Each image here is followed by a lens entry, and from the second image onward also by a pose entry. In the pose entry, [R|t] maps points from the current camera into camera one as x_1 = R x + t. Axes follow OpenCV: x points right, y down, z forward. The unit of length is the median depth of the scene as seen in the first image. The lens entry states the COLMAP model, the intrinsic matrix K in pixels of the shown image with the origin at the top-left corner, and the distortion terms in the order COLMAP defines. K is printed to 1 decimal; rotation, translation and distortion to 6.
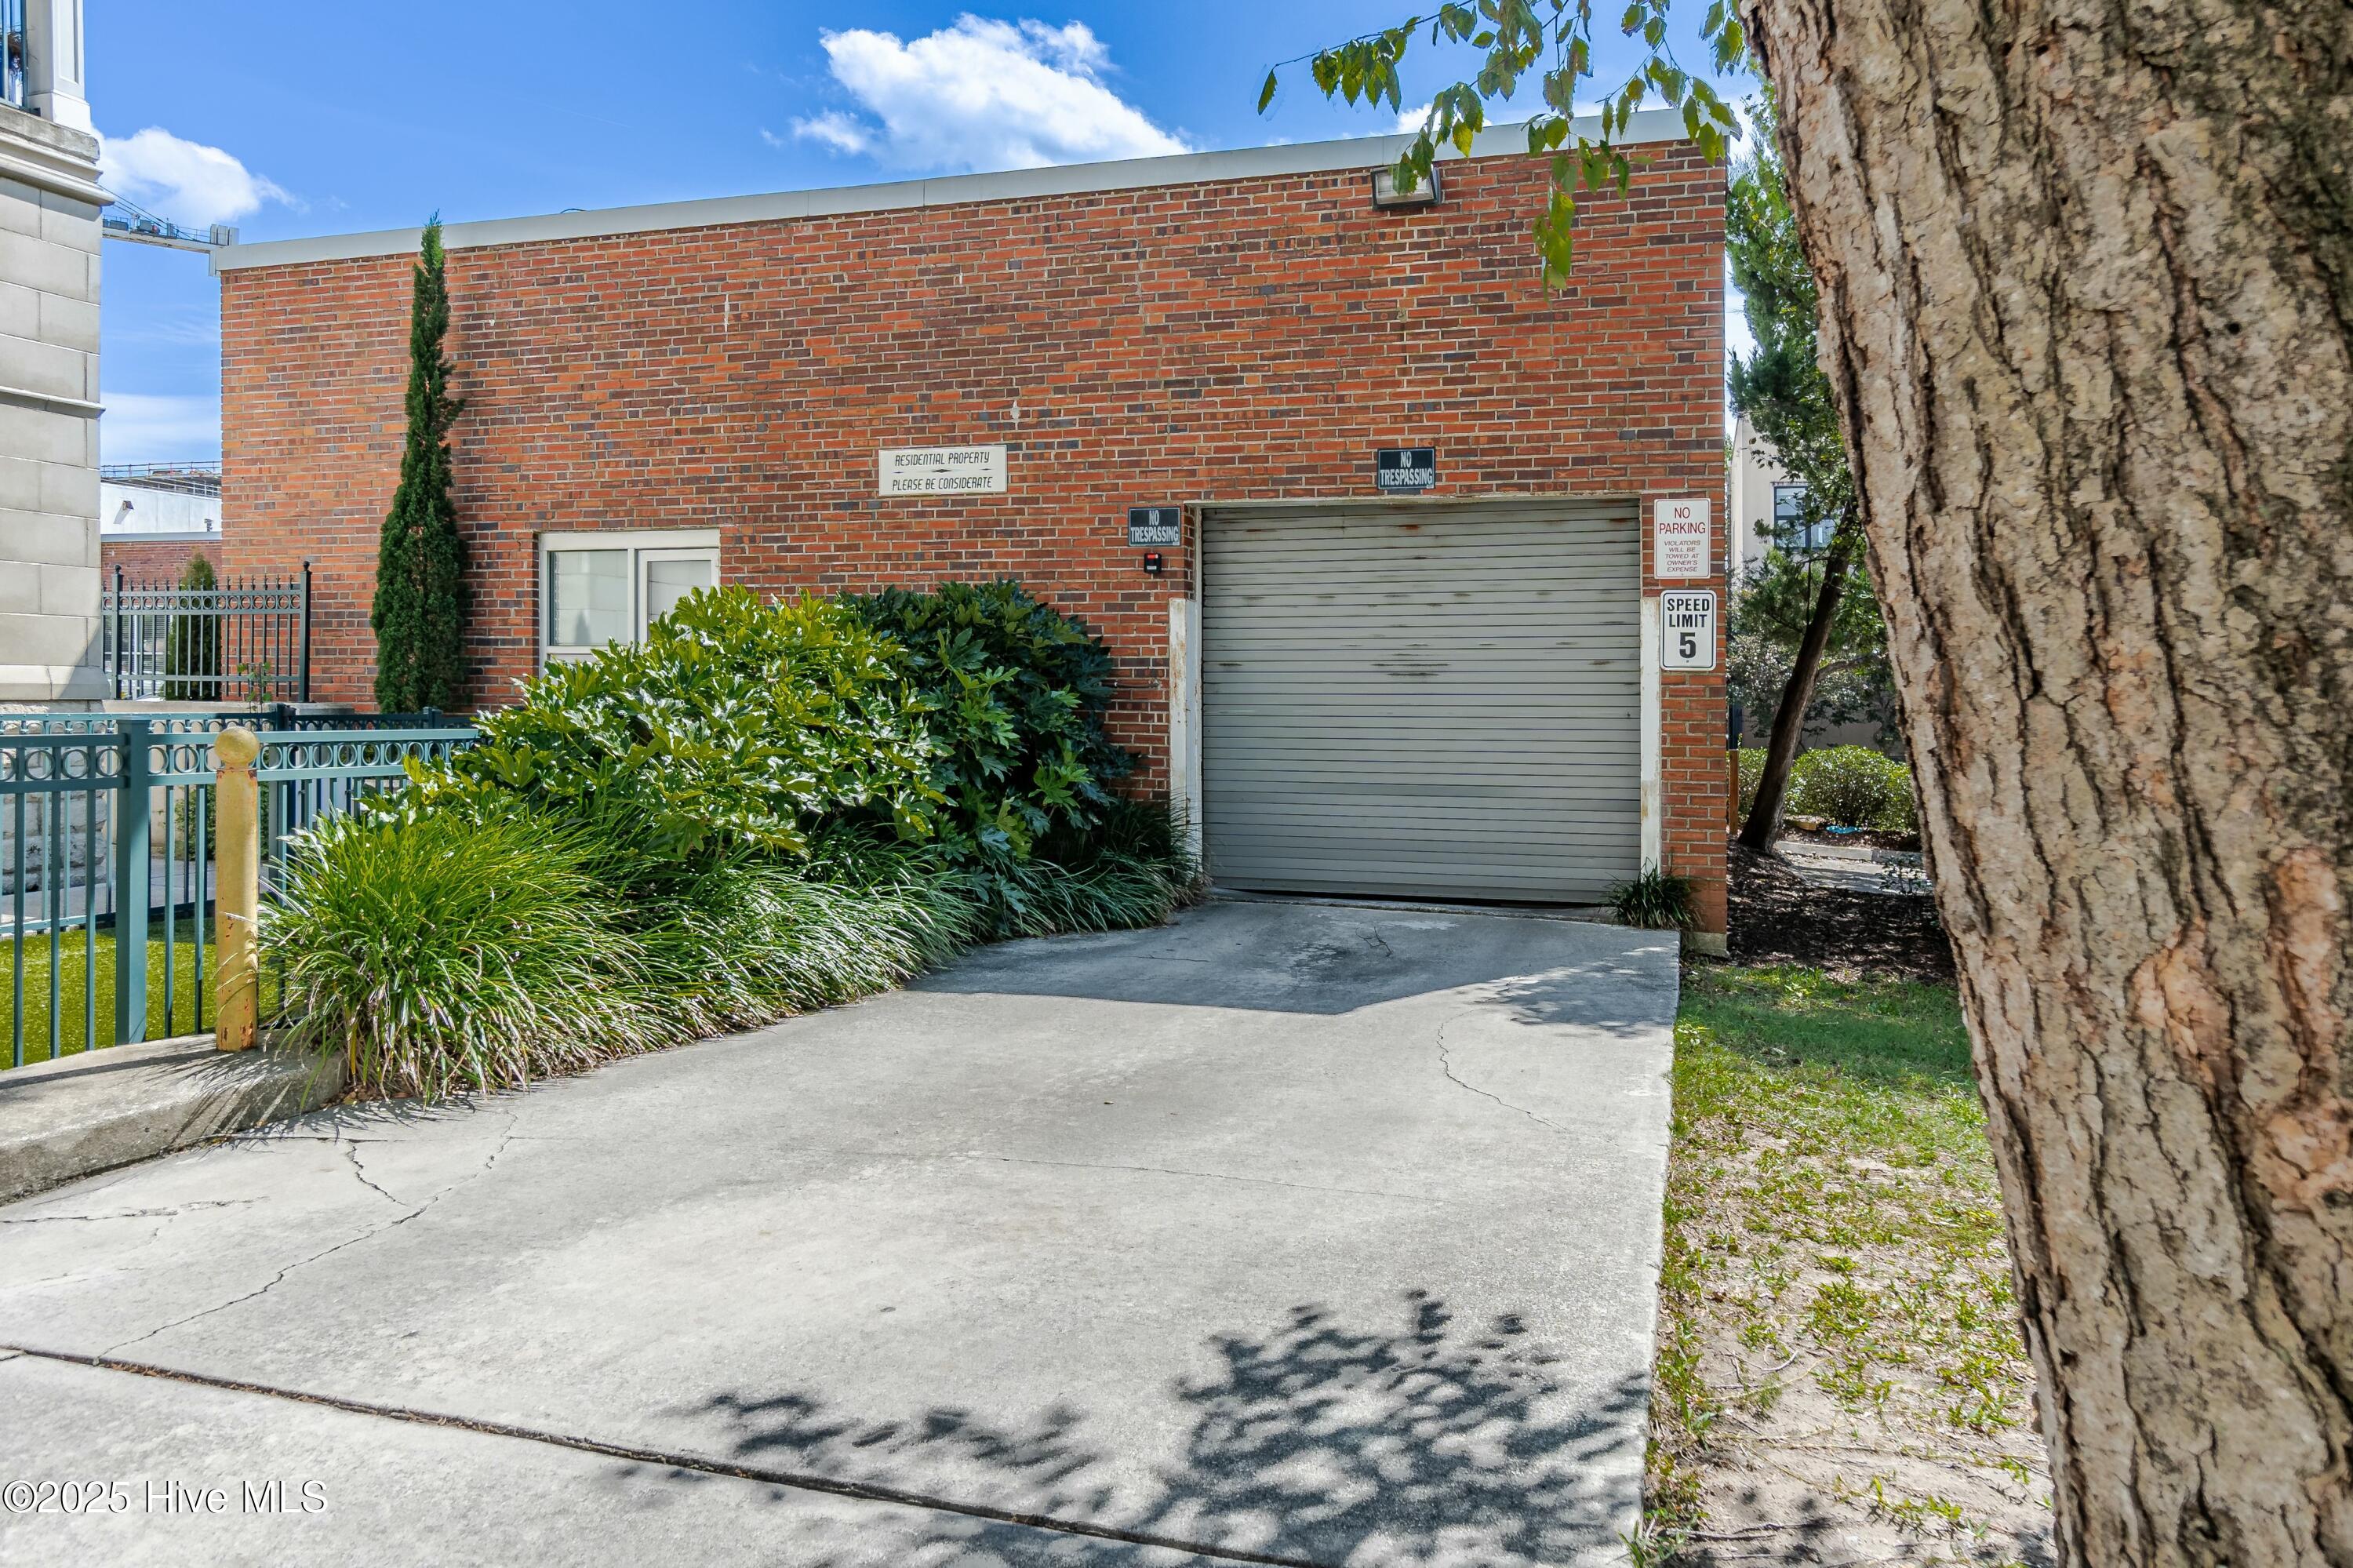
lens RADIAL K [[1643.5, 0, 1176.4], [0, 1643.5, 770.9], [0, 0, 1]] dist [-0.024525, -0.001352]
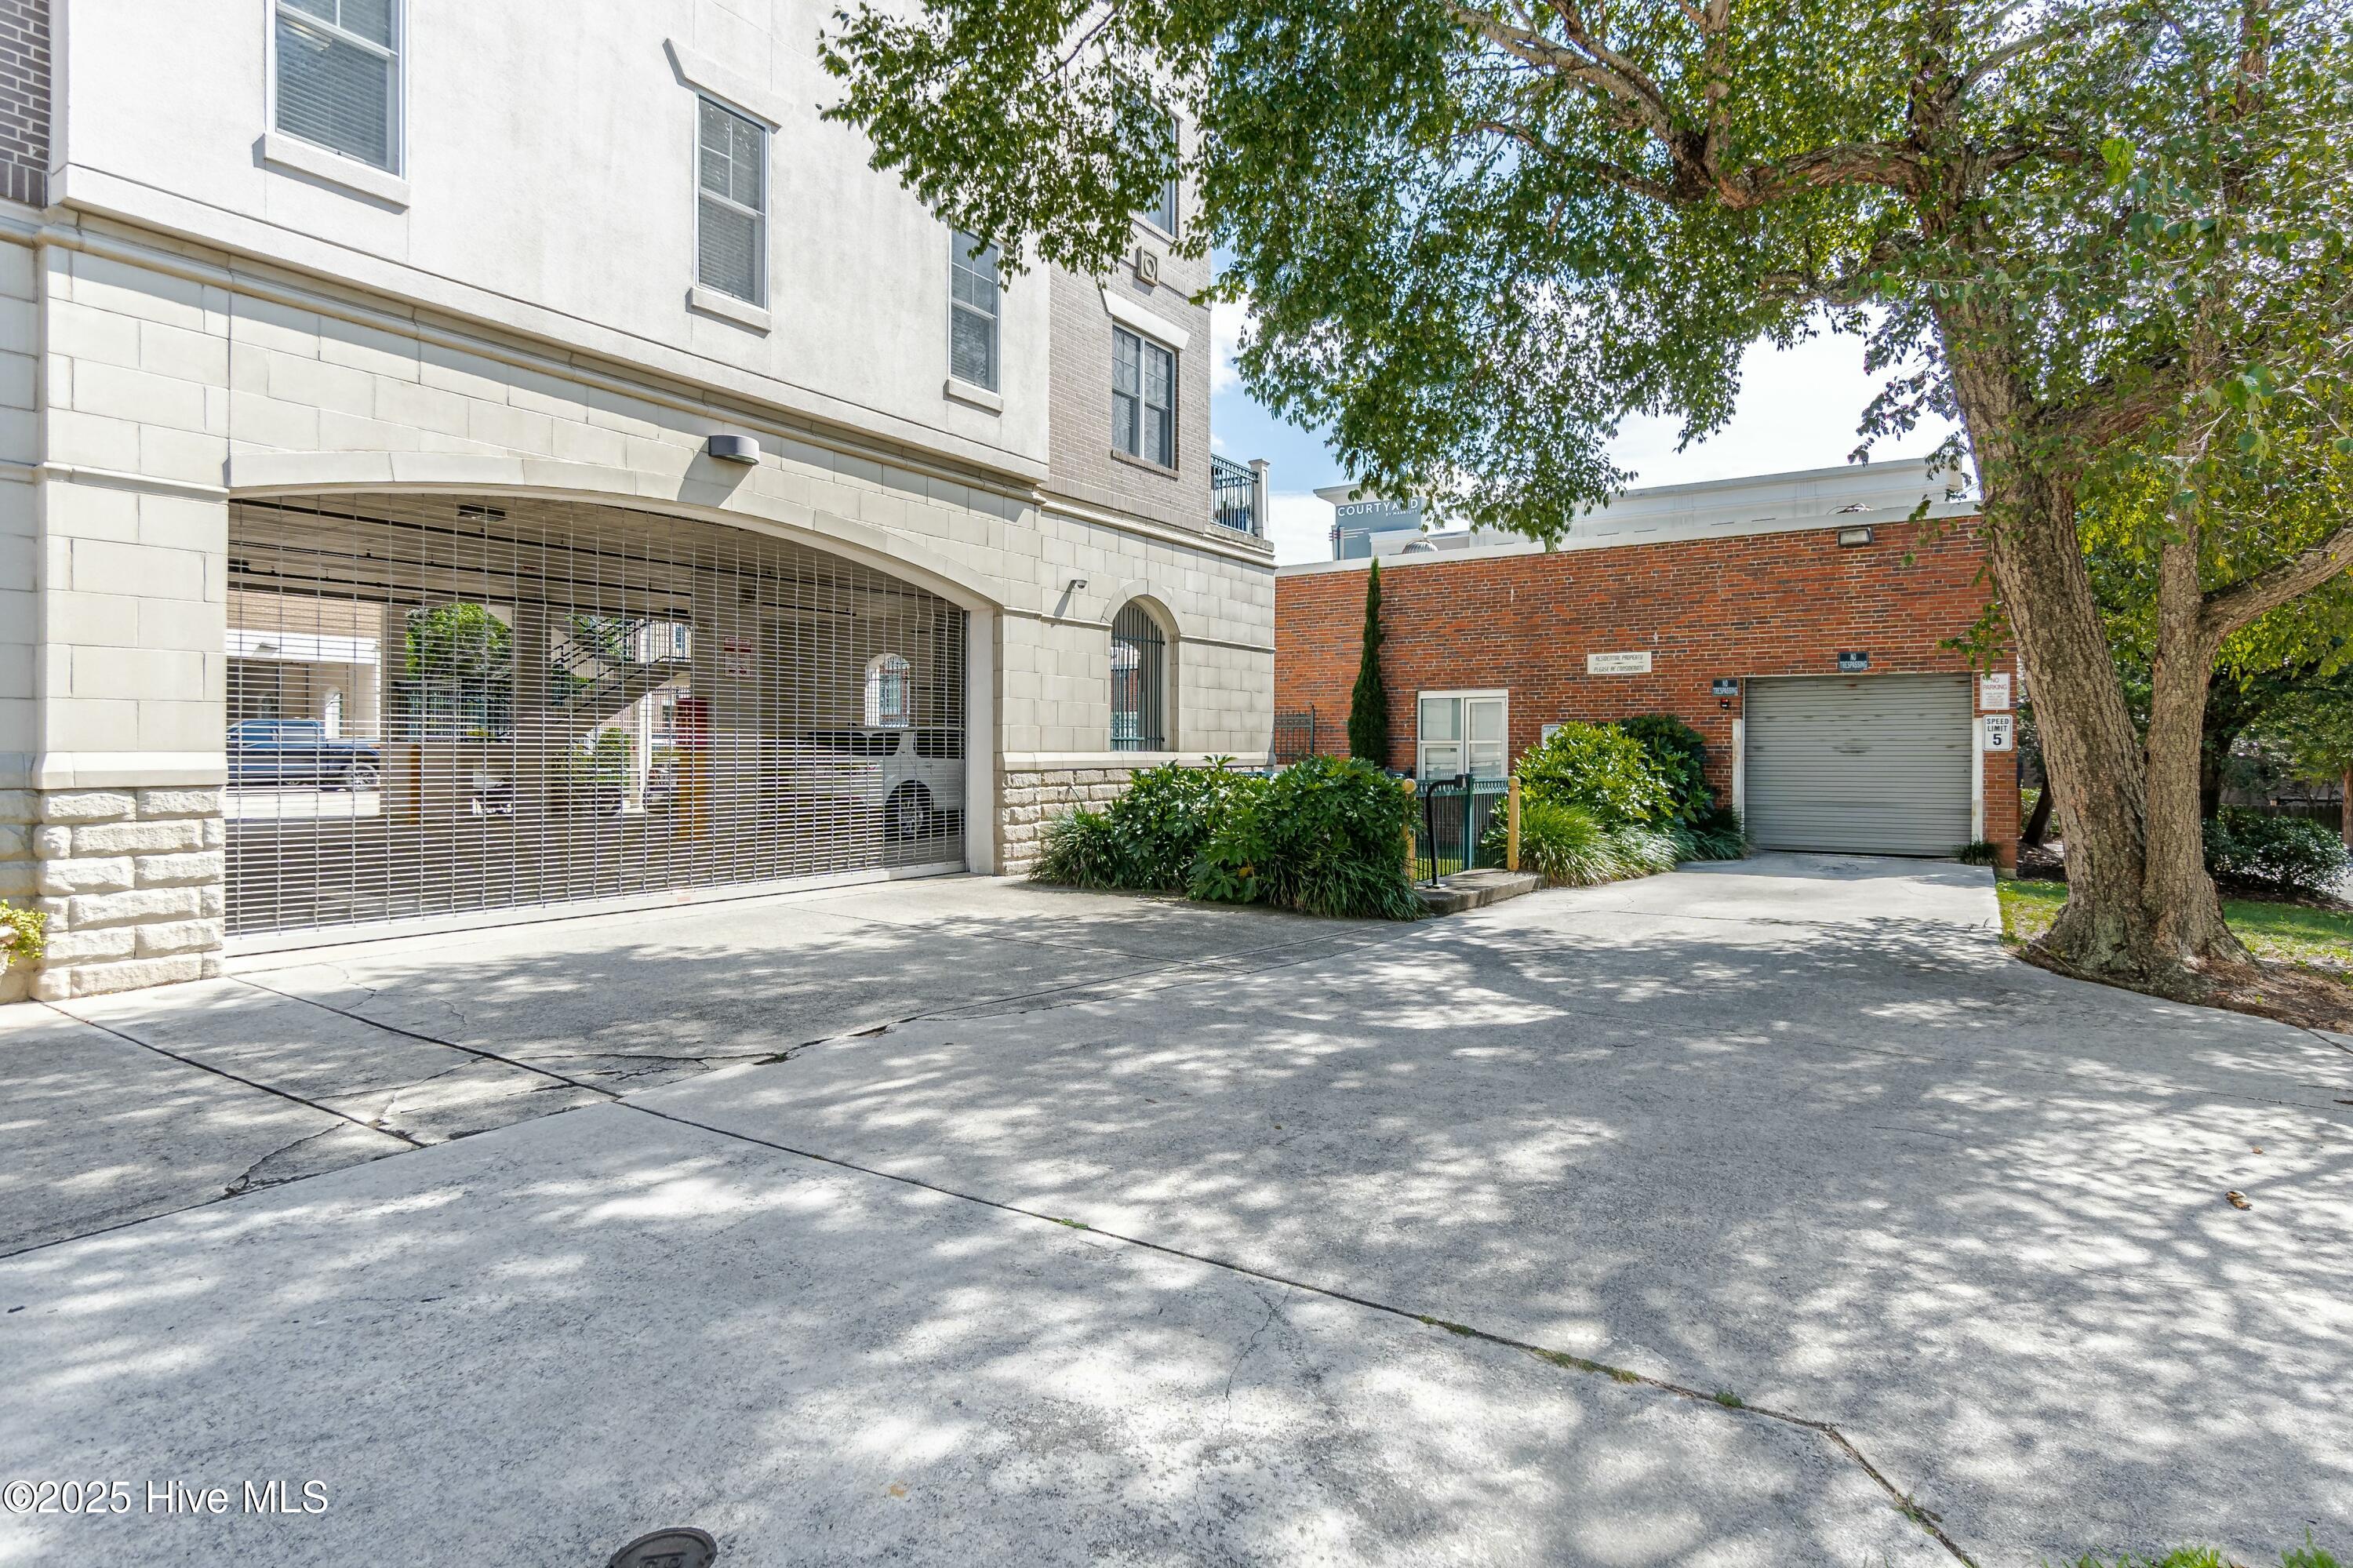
lens RADIAL K [[1217.9, 0, 1176.8], [0, 1217.9, 800.0], [0, 0, 1]] dist [0.001284, -0.000138]
pose [[0.962763, 0.005447, -0.270293, -0.298897], [-0.007061, 0.999963, -0.005000, 0.021106], [0.270255, 0.006722, 0.962765, -0.853753]]
